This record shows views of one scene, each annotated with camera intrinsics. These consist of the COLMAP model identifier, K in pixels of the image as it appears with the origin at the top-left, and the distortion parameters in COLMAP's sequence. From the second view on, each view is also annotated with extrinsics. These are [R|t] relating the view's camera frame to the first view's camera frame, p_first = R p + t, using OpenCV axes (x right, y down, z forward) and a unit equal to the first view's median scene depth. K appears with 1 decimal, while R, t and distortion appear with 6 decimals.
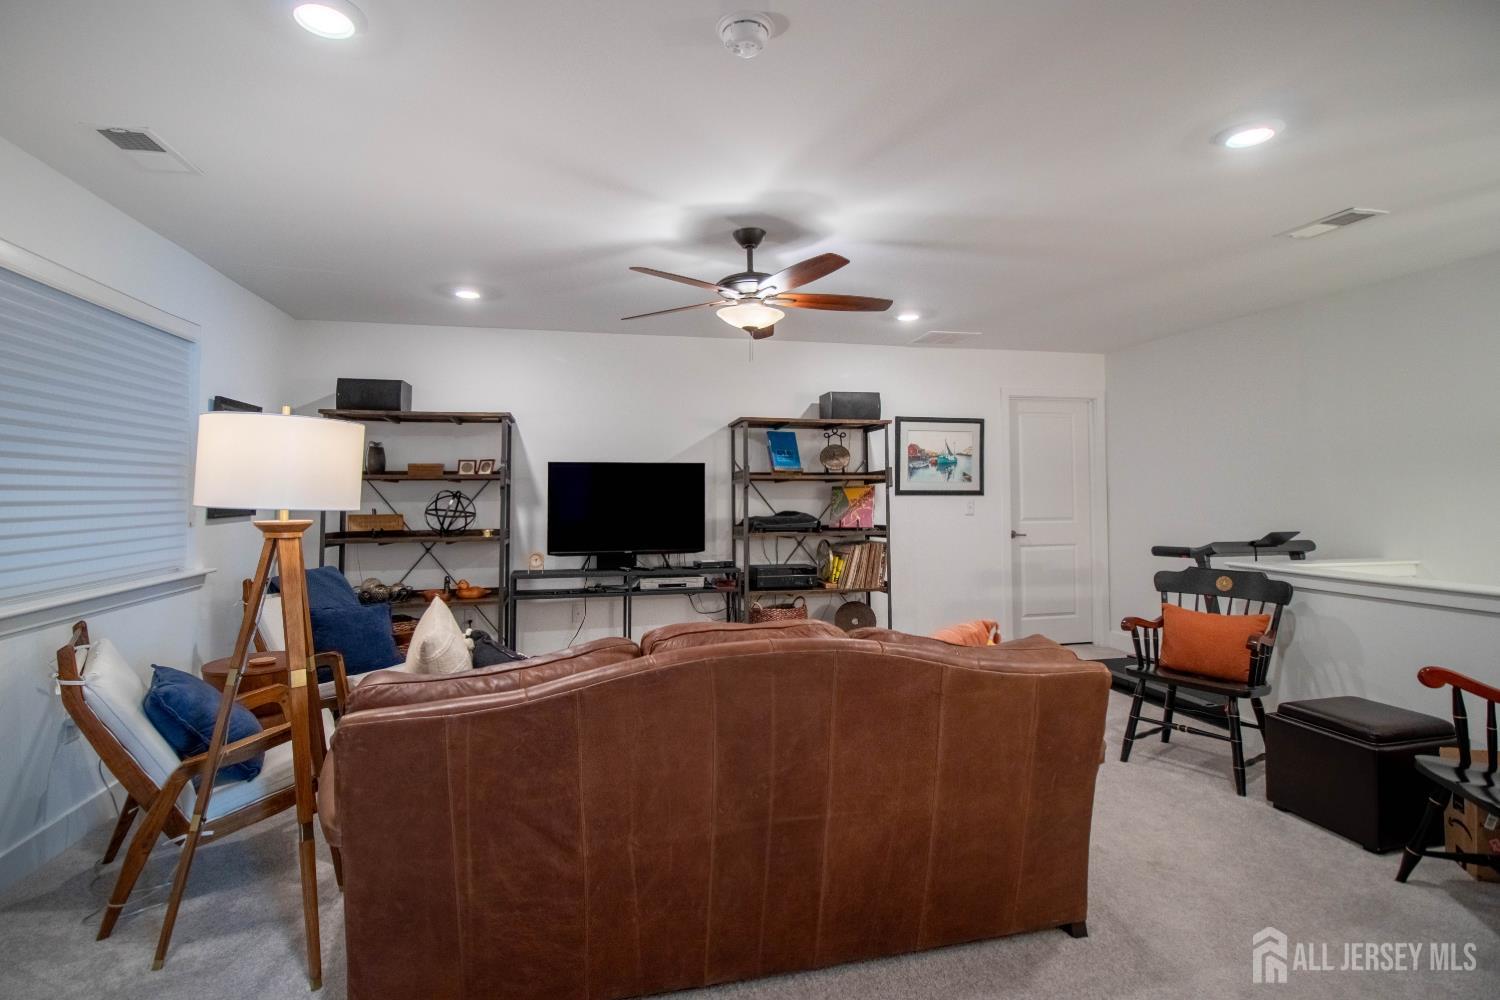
lens RADIAL K [[739.5, 0, 749.8], [0, 739.5, 479.9], [0, 0, 1]] dist [0.001954, -0.013822]
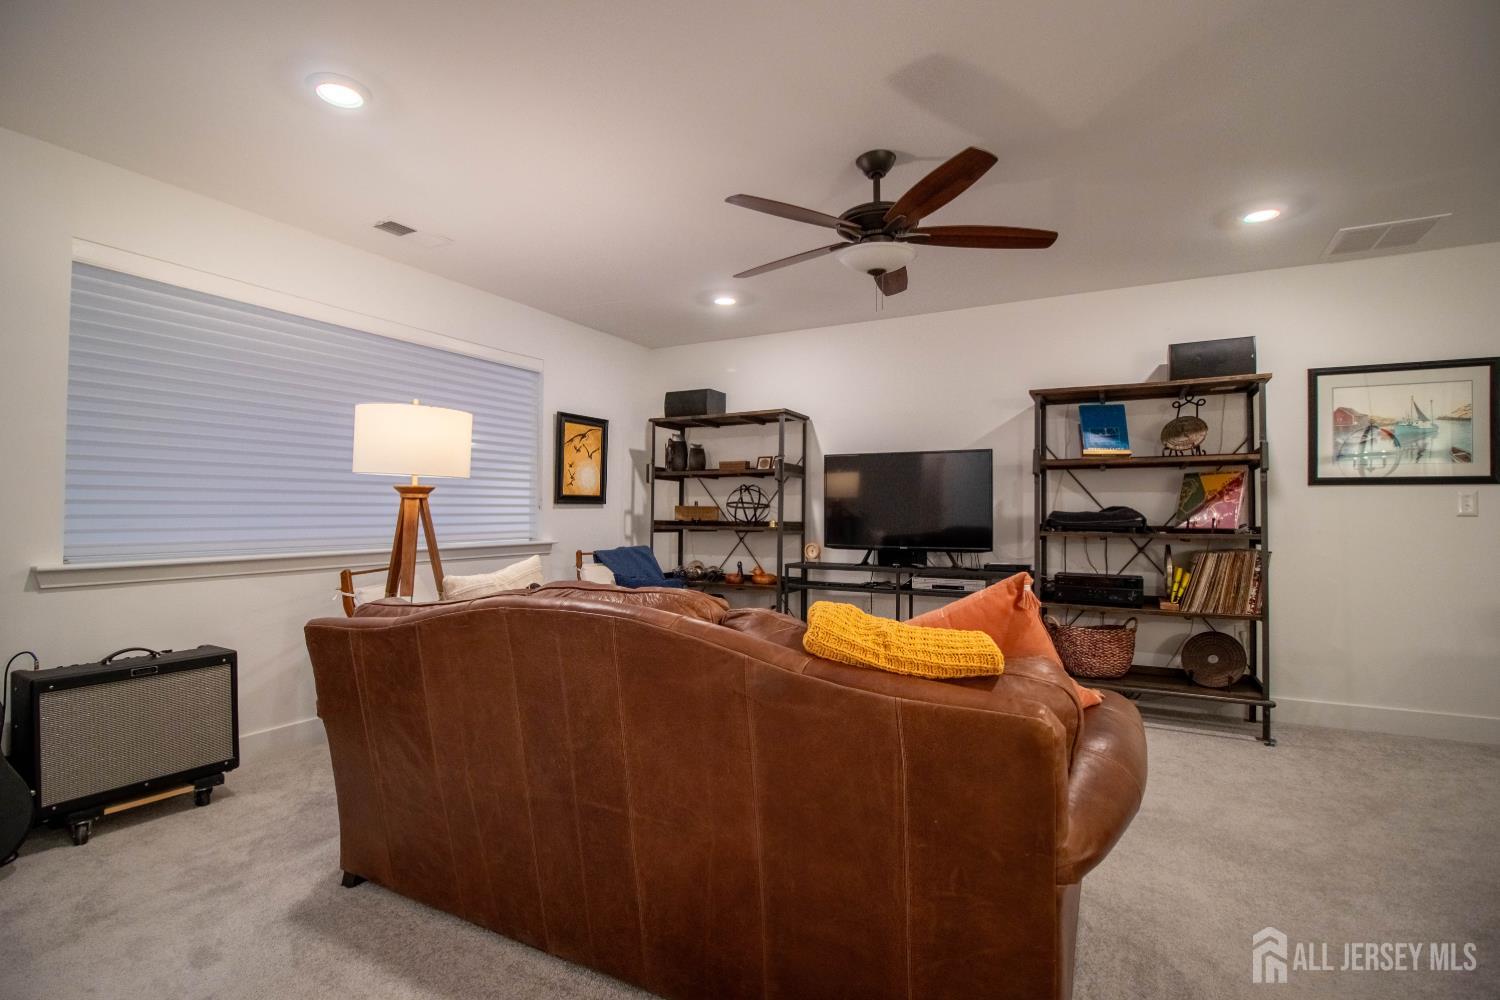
lens RADIAL K [[719.2, 0, 749.0], [0, 719.2, 524.5], [0, 0, 1]] dist [-0.000624, -0.011124]
pose [[0.743774, 0.015709, -0.668246, 0.289056], [0.005960, 0.999528, 0.030130, 0.038407], [0.668404, -0.026393, 0.743330, 0.188015]]
